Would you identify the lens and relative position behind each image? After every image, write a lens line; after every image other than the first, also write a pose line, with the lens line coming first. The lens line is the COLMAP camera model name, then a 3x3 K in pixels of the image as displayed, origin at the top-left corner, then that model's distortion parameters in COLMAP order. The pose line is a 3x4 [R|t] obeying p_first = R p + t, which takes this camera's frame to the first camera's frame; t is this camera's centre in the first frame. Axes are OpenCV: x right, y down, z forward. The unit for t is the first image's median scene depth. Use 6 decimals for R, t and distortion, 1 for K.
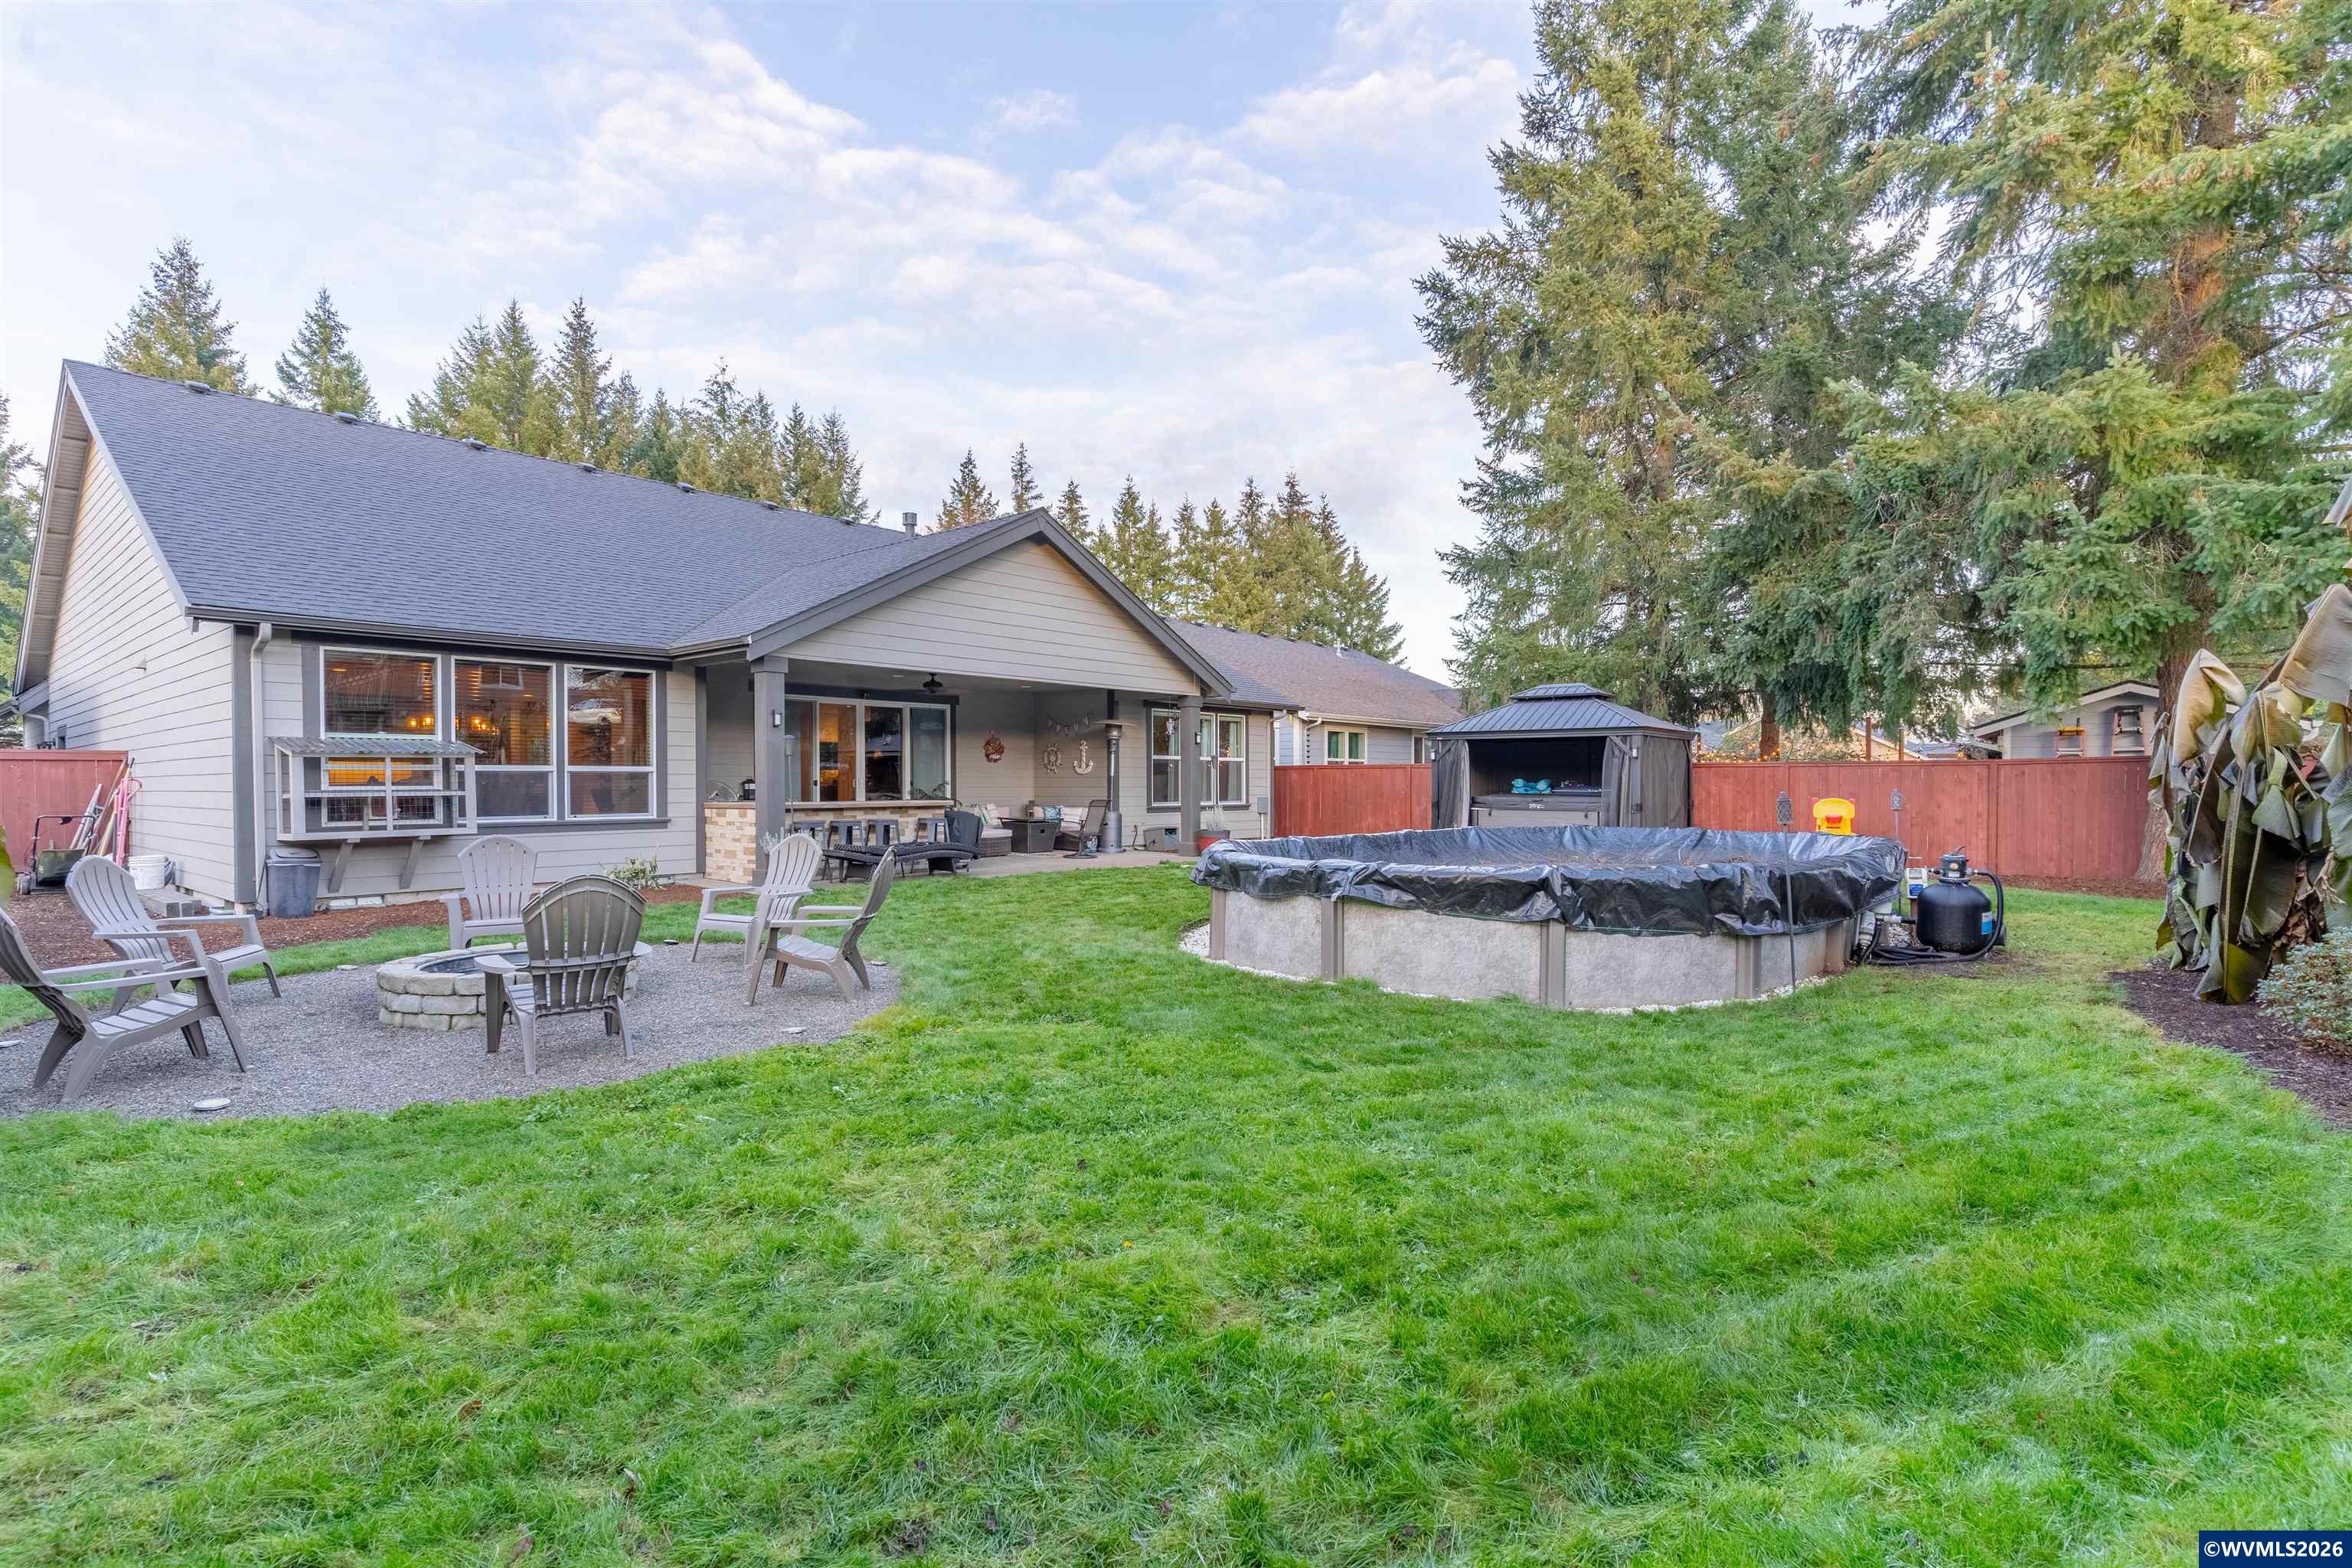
lens RADIAL K [[1151.2, 0, 1159.7], [0, 1151.2, 780.9], [0, 0, 1]] dist [0.001822, 0.000738]
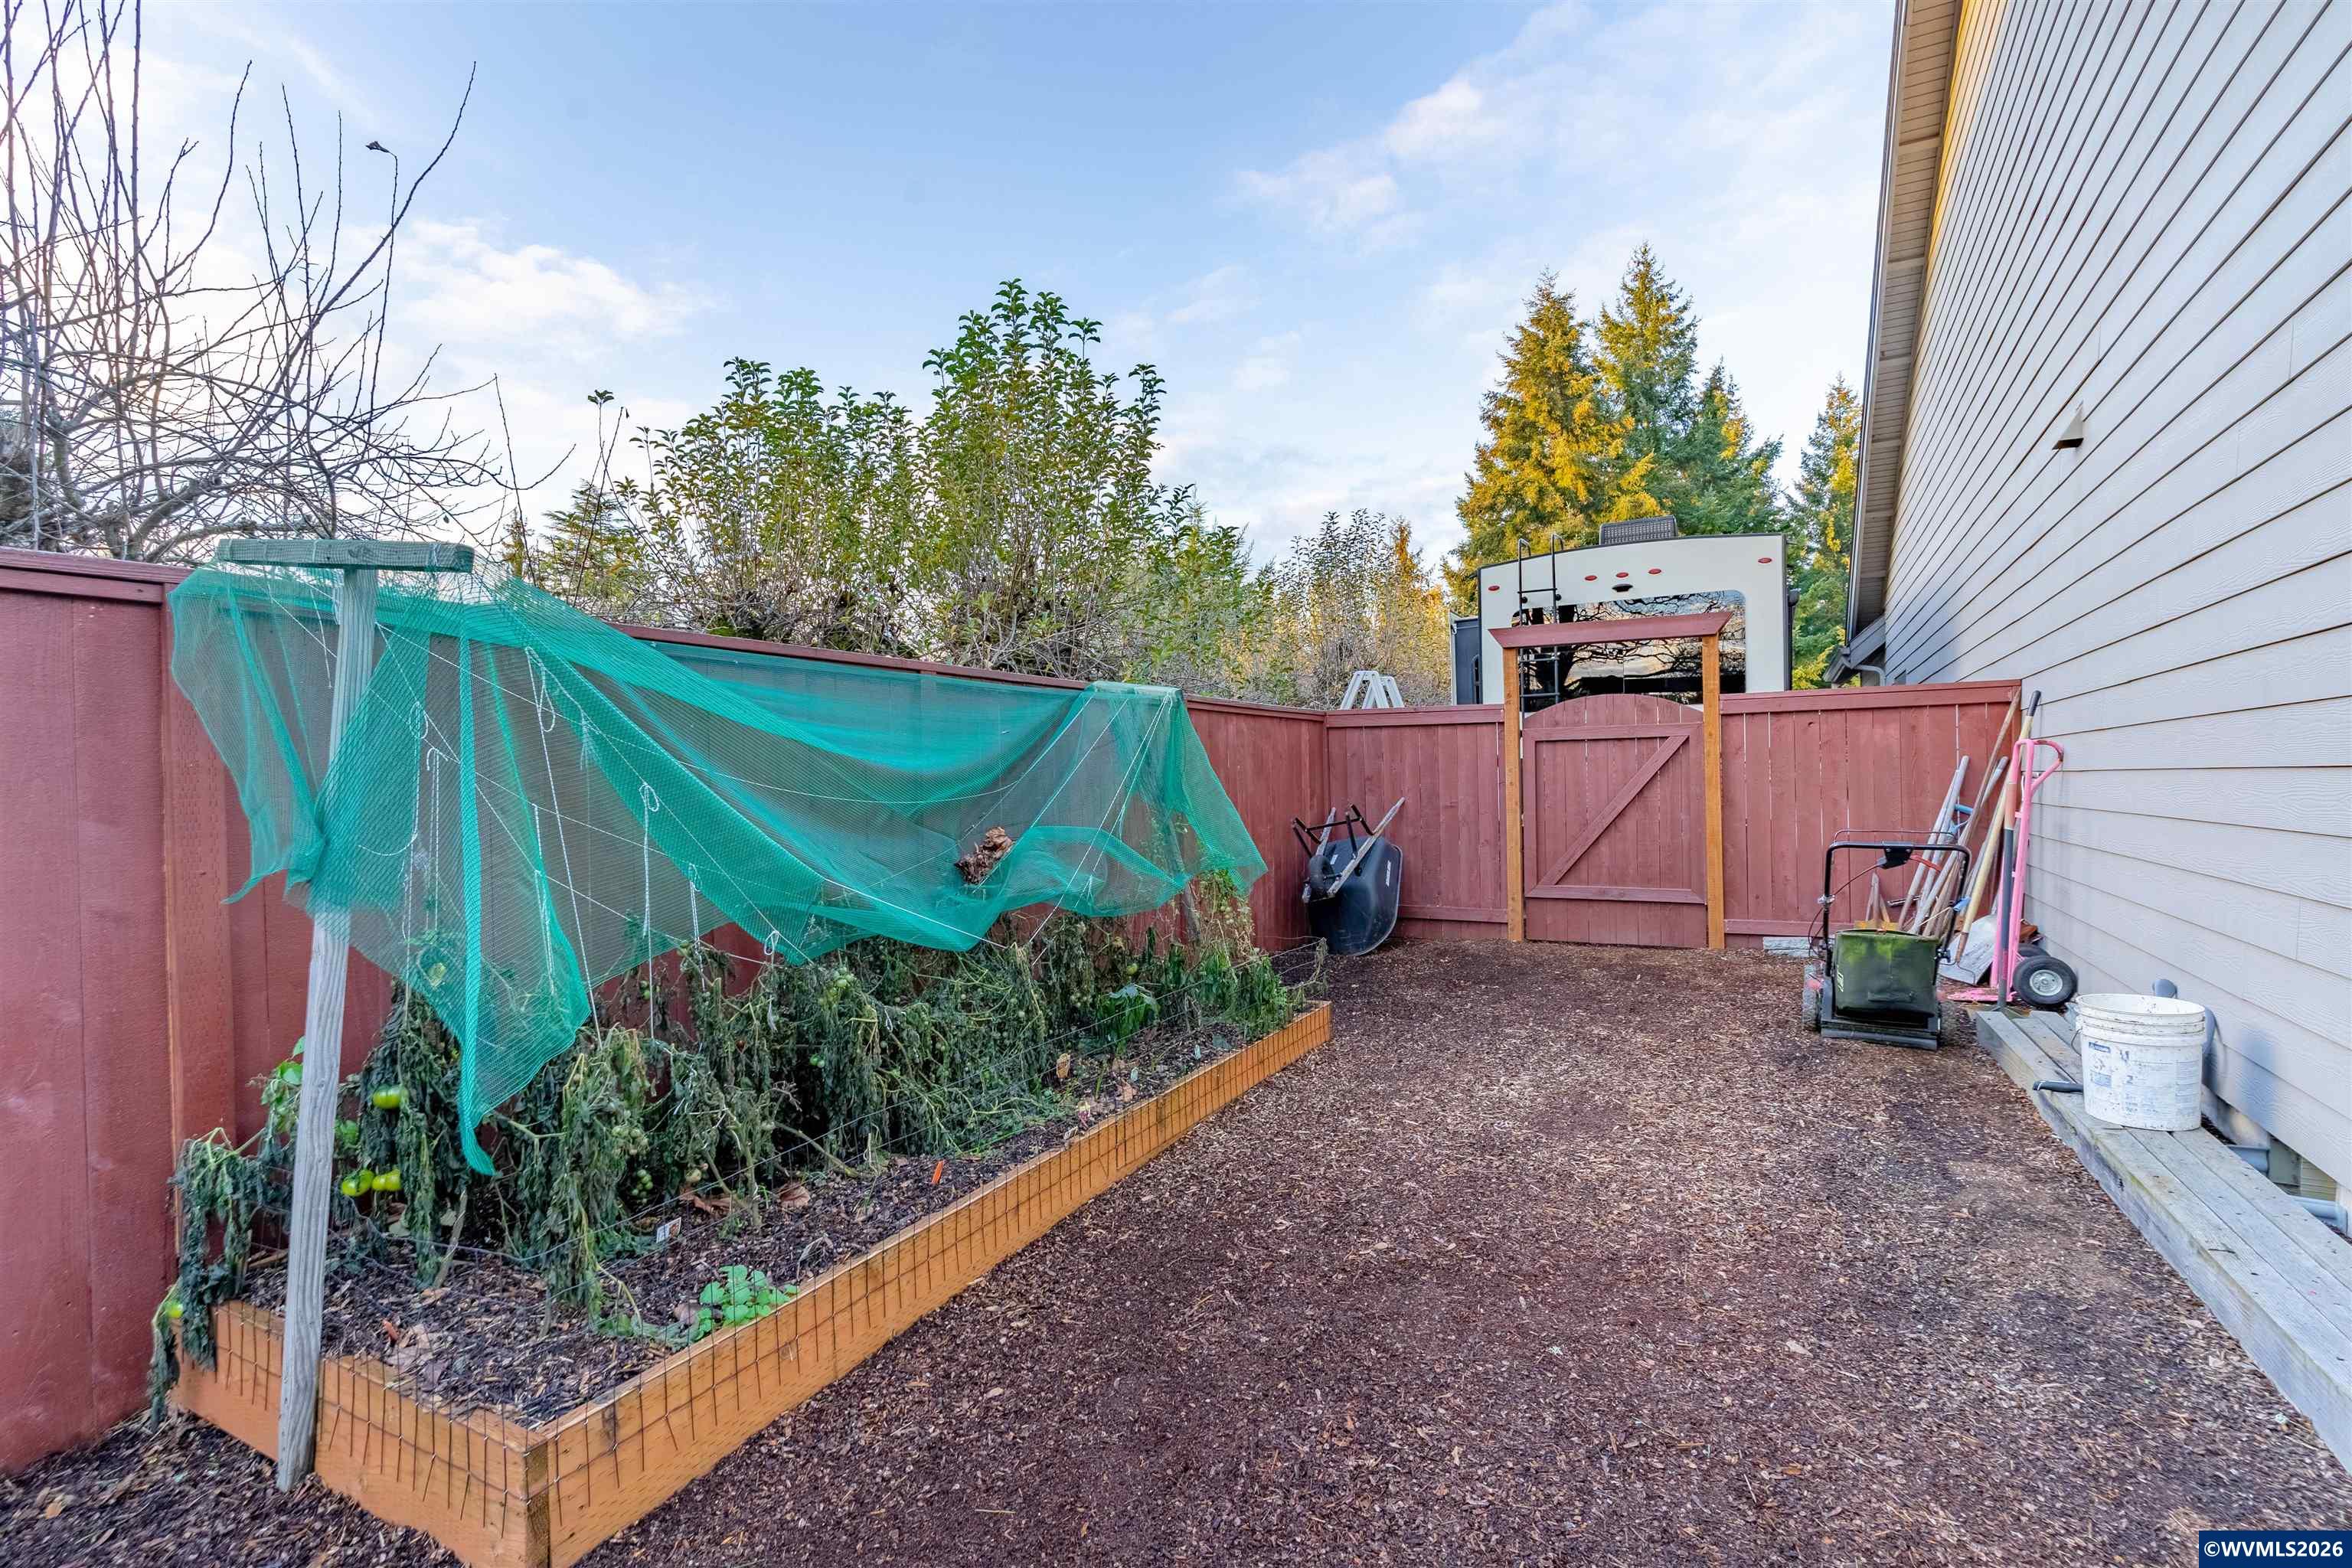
lens RADIAL K [[1151.2, 0, 1176.5], [0, 1151.2, 777.1], [0, 0, 1]] dist [0.001822, 0.000738]
pose [[0.244222, 0.006521, -0.969697, -0.400690], [0.011616, 0.999886, 0.009650, 0.003146], [0.969650, -0.013620, 0.244119, 0.423932]]
